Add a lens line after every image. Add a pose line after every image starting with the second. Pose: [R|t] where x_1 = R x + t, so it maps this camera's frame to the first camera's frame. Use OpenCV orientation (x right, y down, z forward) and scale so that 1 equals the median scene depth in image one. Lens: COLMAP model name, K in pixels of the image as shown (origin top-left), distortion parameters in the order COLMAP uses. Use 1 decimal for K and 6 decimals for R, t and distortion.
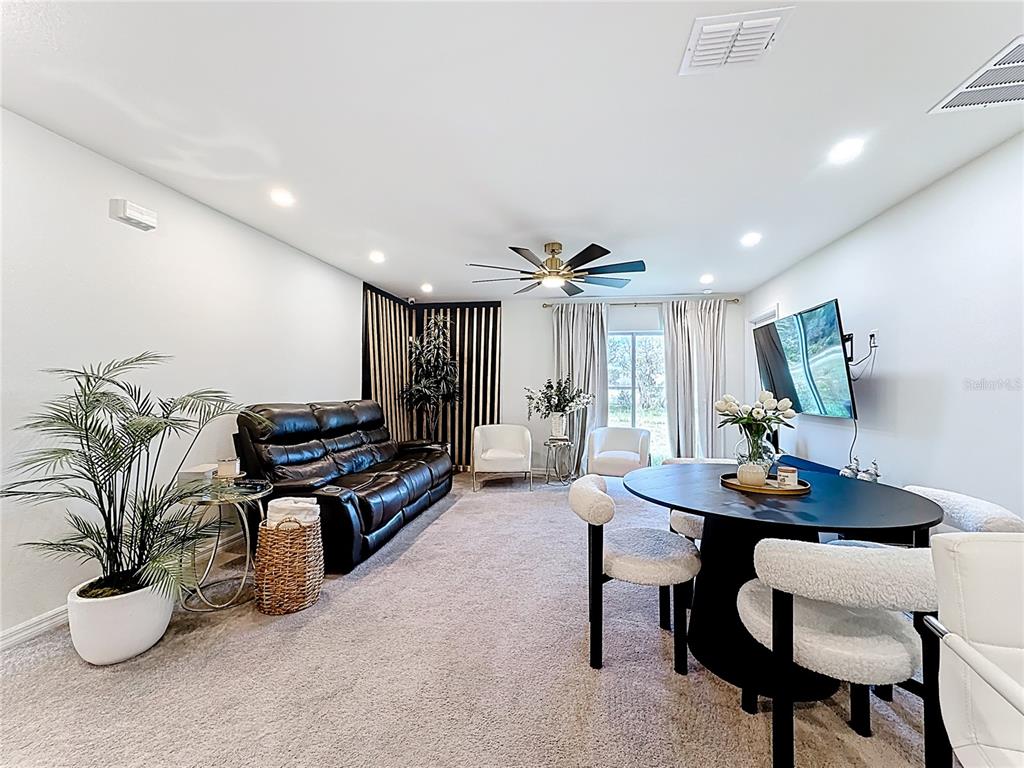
lens RADIAL K [[423.1, 0, 509.5], [0, 423.1, 390.8], [0, 0, 1]] dist [-0.031862, 0.017078]
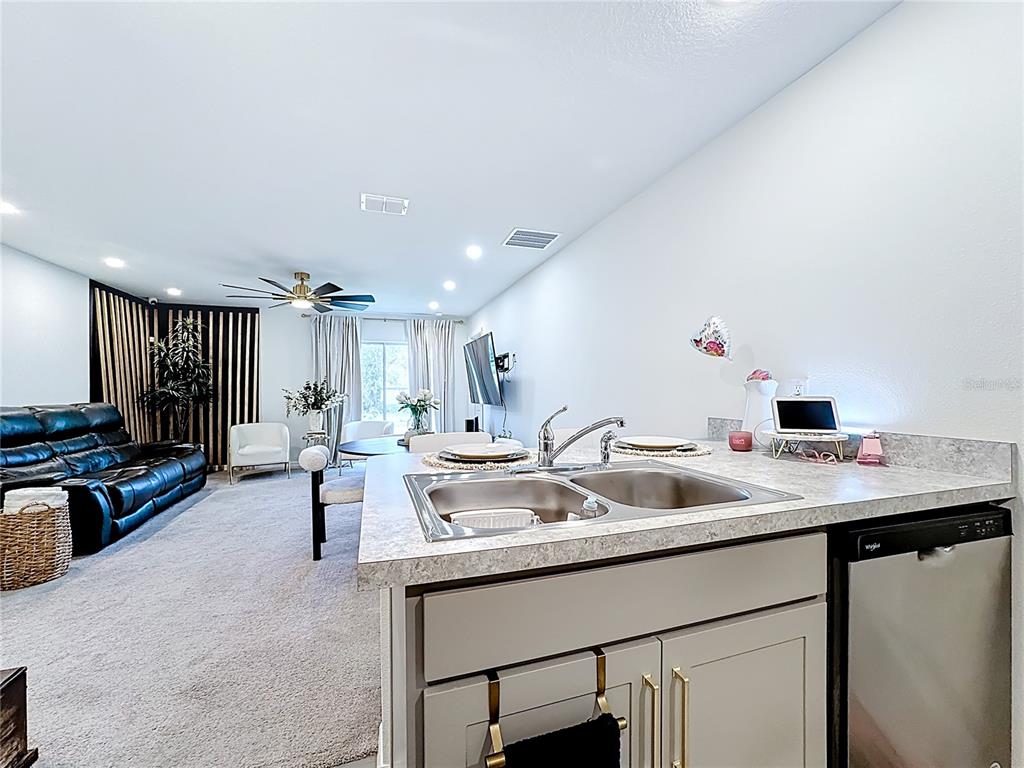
lens RADIAL K [[423.1, 0, 509.5], [0, 423.1, 390.8], [0, 0, 1]] dist [-0.031862, 0.017078]
pose [[0.878289, -0.011720, 0.477987, 0.033598], [0.012922, 0.999916, 0.000773, 0.004962], [-0.477956, 0.005498, 0.878367, -0.282897]]
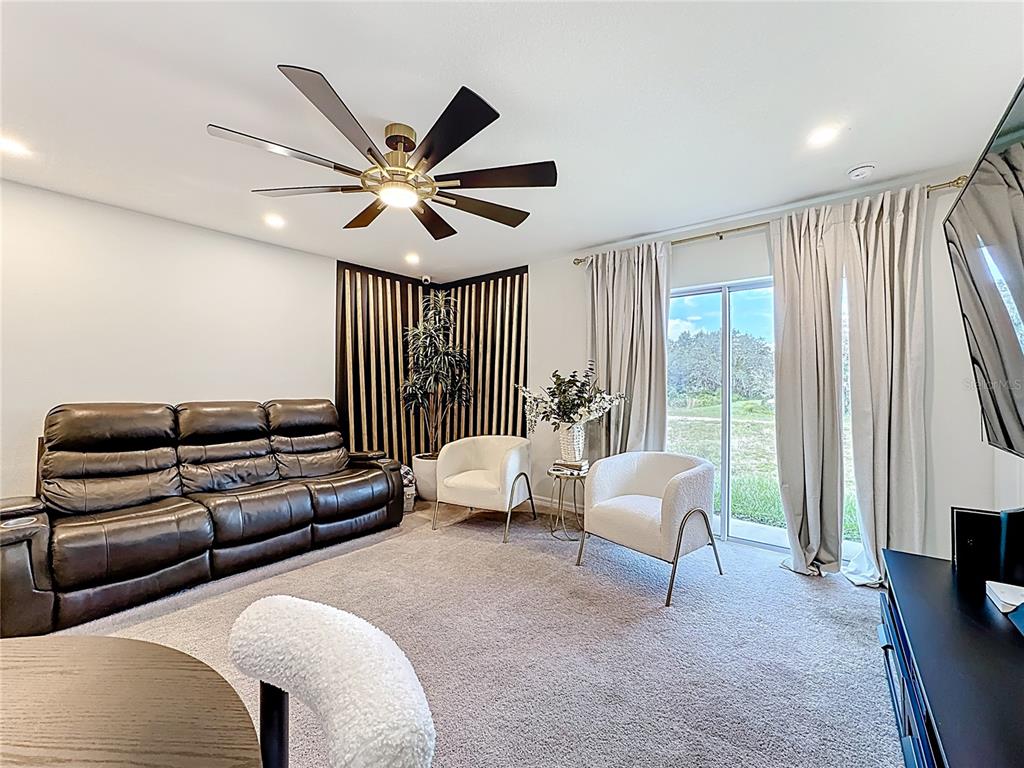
lens RADIAL K [[420.2, 0, 515.1], [0, 420.2, 378.0], [0, 0, 1]] dist [-0.042450, 0.017180]
pose [[0.874553, -0.011155, -0.484801, 0.376186], [0.000488, 0.999755, -0.022123, -0.001923], [0.484929, 0.019111, 0.874344, 0.442981]]
